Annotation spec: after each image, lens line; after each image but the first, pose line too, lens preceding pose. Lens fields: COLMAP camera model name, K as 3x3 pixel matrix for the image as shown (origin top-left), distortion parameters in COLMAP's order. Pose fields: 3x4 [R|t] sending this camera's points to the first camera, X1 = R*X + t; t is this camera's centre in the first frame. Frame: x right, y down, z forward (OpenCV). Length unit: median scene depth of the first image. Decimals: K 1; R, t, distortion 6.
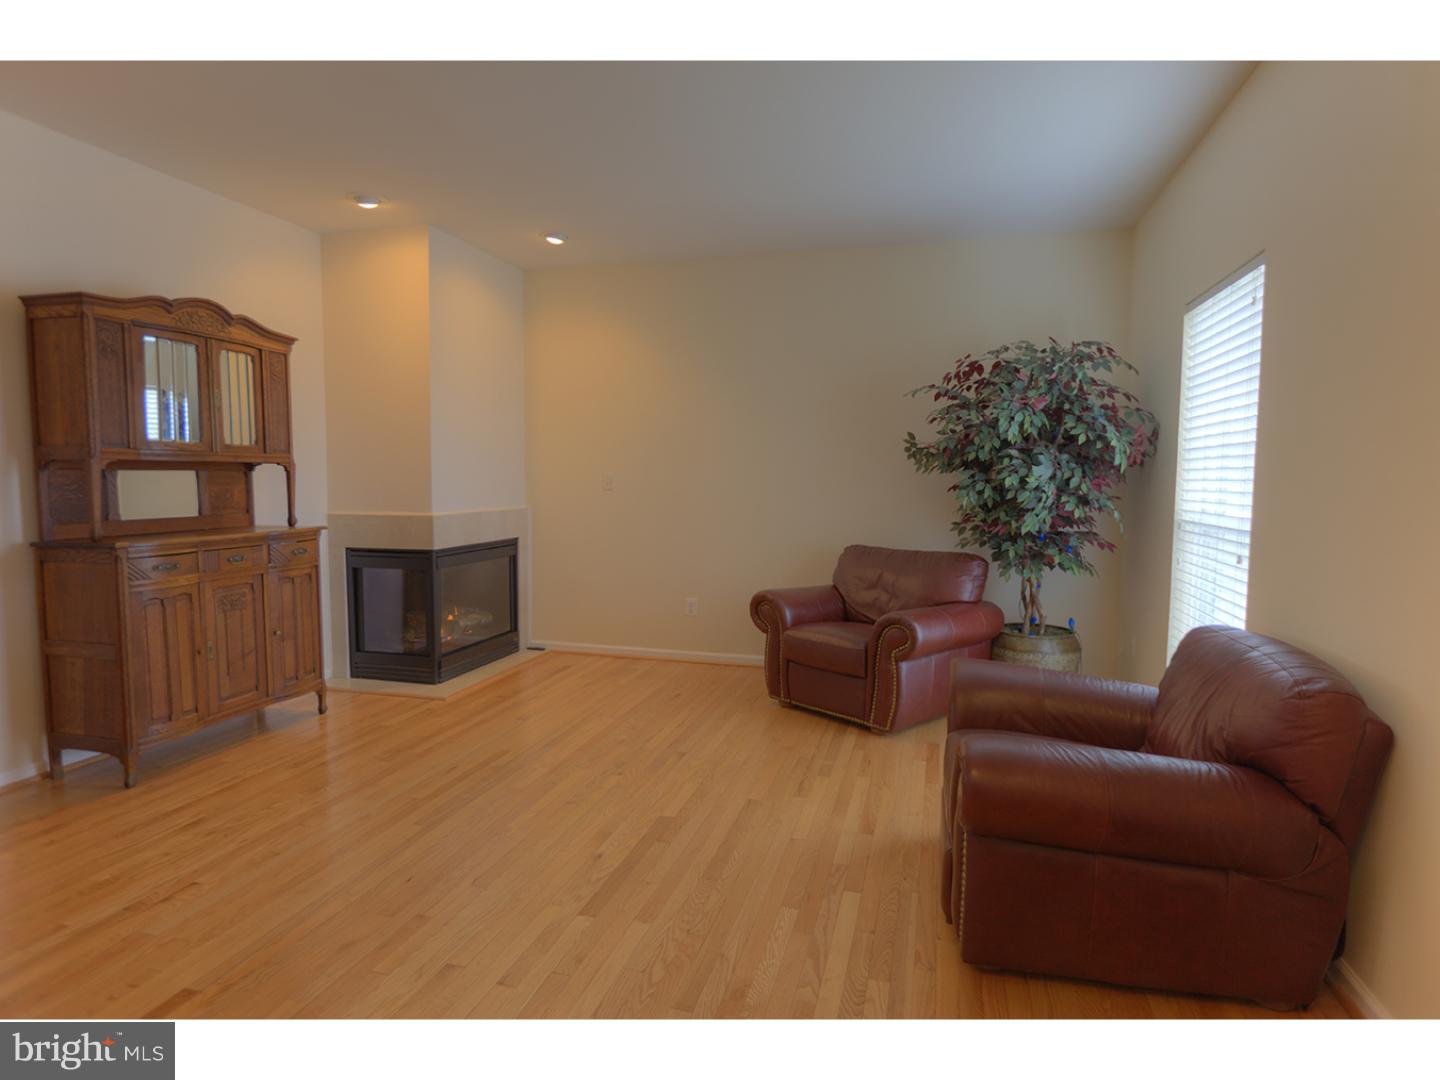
lens RADIAL K [[817.7, 0, 720.0], [0, 817.7, 540.0], [0, 0, 1]] dist [-0.000257, 0.000063]
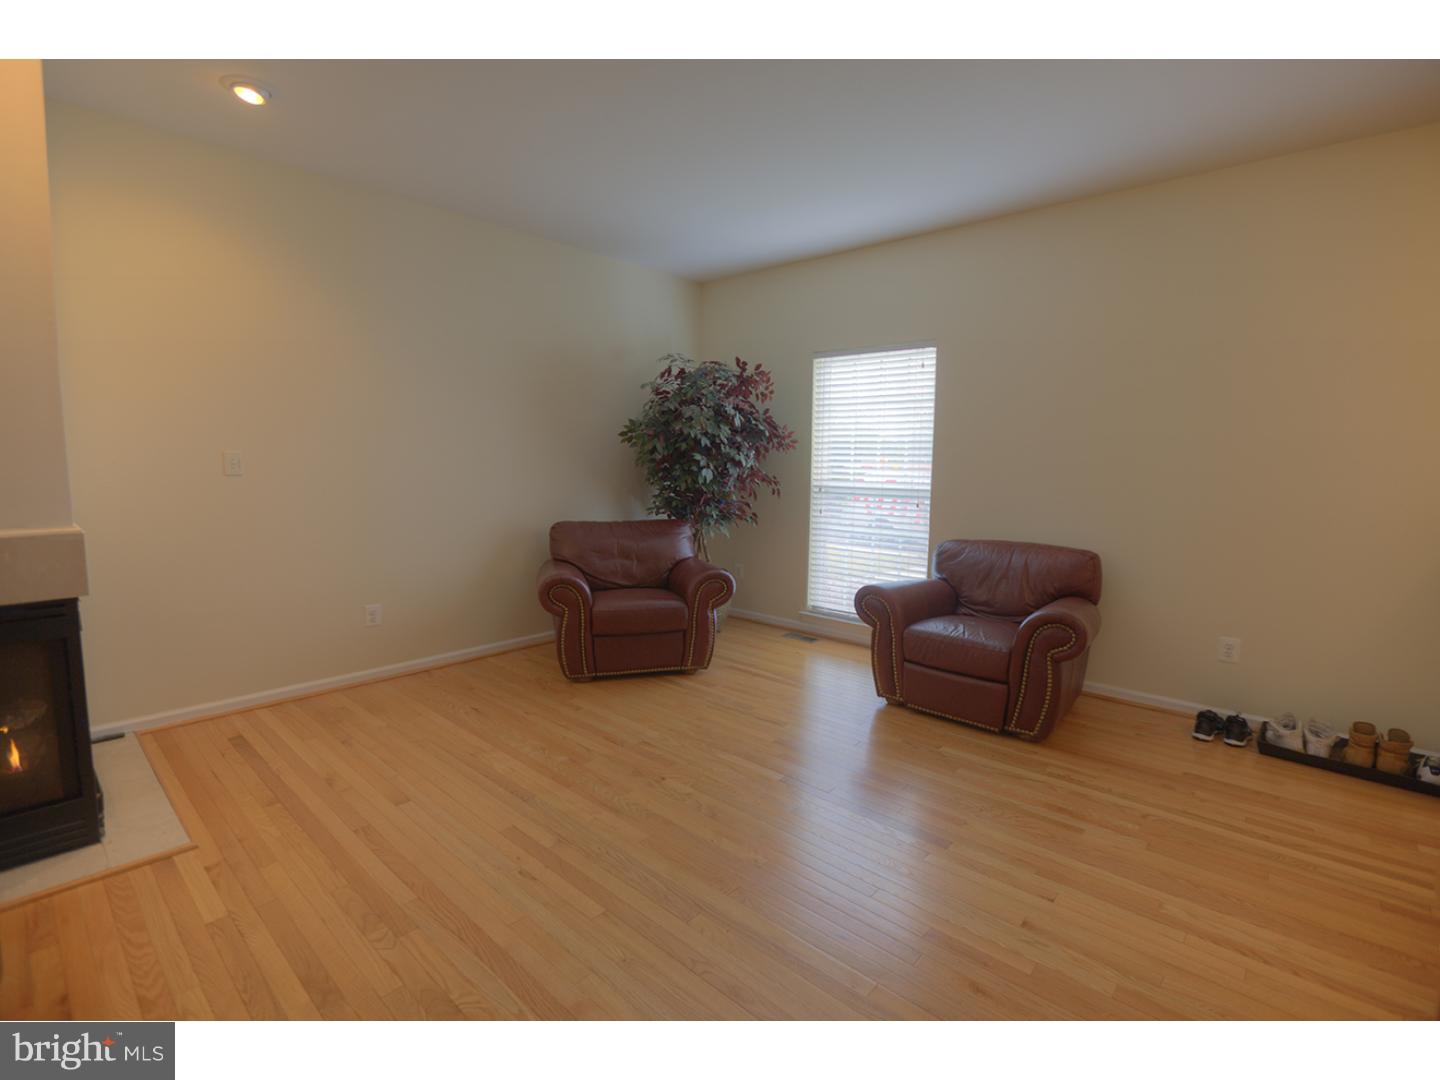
lens RADIAL K [[680.7, 0, 732.9], [0, 680.7, 536.2], [0, 0, 1]] dist [-0.015051, 0.000488]
pose [[0.422863, -0.102386, 0.900391, -0.654530], [0.062501, 0.994526, 0.083737, -0.043057], [-0.904036, 0.020866, 0.426947, 0.507945]]
